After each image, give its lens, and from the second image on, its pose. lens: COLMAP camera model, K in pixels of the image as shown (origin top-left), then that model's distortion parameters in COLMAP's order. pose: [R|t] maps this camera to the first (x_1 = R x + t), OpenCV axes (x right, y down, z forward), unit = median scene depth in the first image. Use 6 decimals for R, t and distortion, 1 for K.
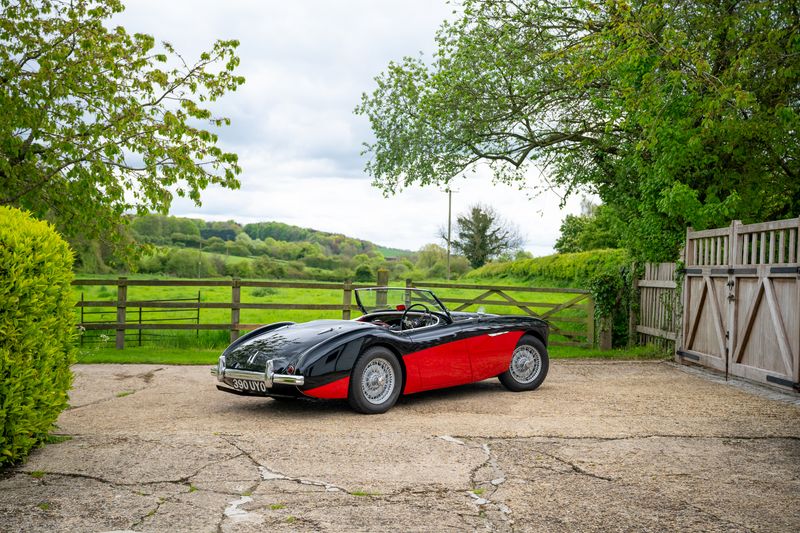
lens RADIAL K [[935.3, 0, 400.0], [0, 935.3, 266.5], [0, 0, 1]] dist [0.050012, 0.237903]
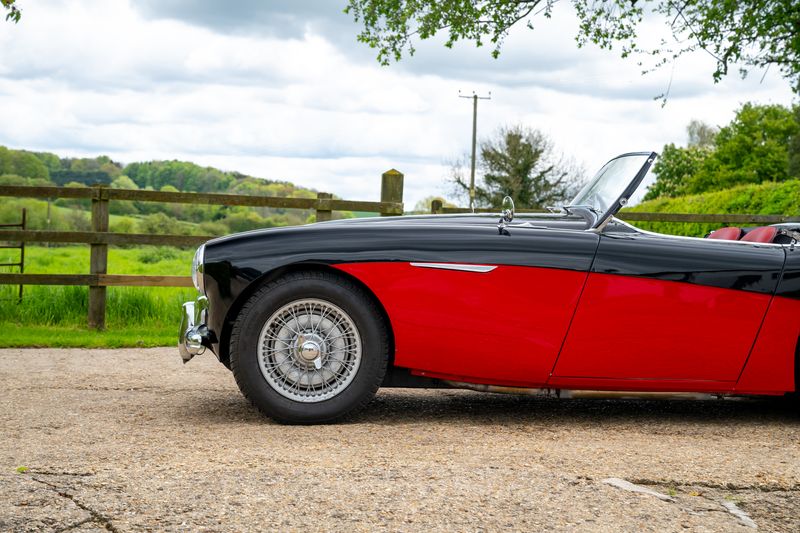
lens RADIAL K [[1516.6, 0, 400.0], [0, 1516.6, 266.5], [0, 0, 1]] dist [0.431251, 0.246790]
pose [[0.999902, 0.007517, 0.011783, -0.022547], [-0.007755, 0.999766, 0.020210, 0.036042], [-0.011628, -0.020300, 0.999726, 0.161614]]
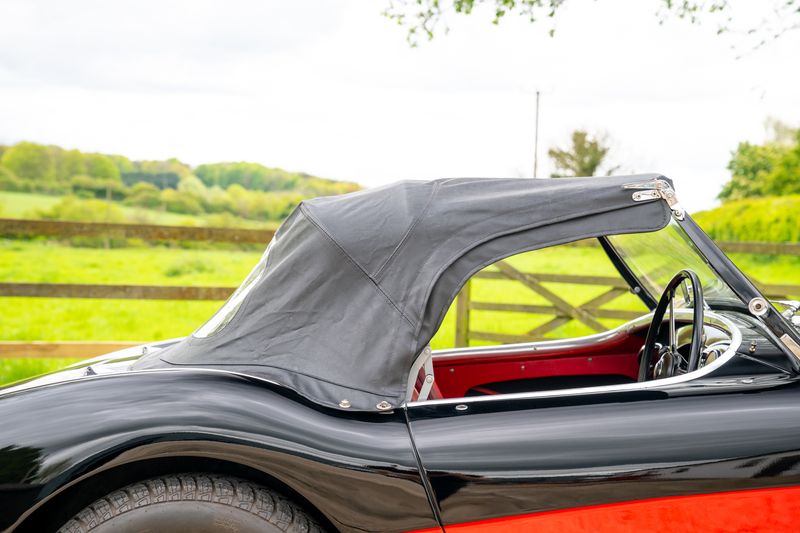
lens RADIAL K [[1516.6, 0, 400.0], [0, 1516.6, 266.5], [0, 0, 1]] dist [0.431251, 0.246790]
pose [[0.999493, 0.006088, -0.031239, 0.002624], [-0.005421, 0.999756, 0.021399, 0.019495], [0.031362, -0.021219, 0.999283, 0.406237]]
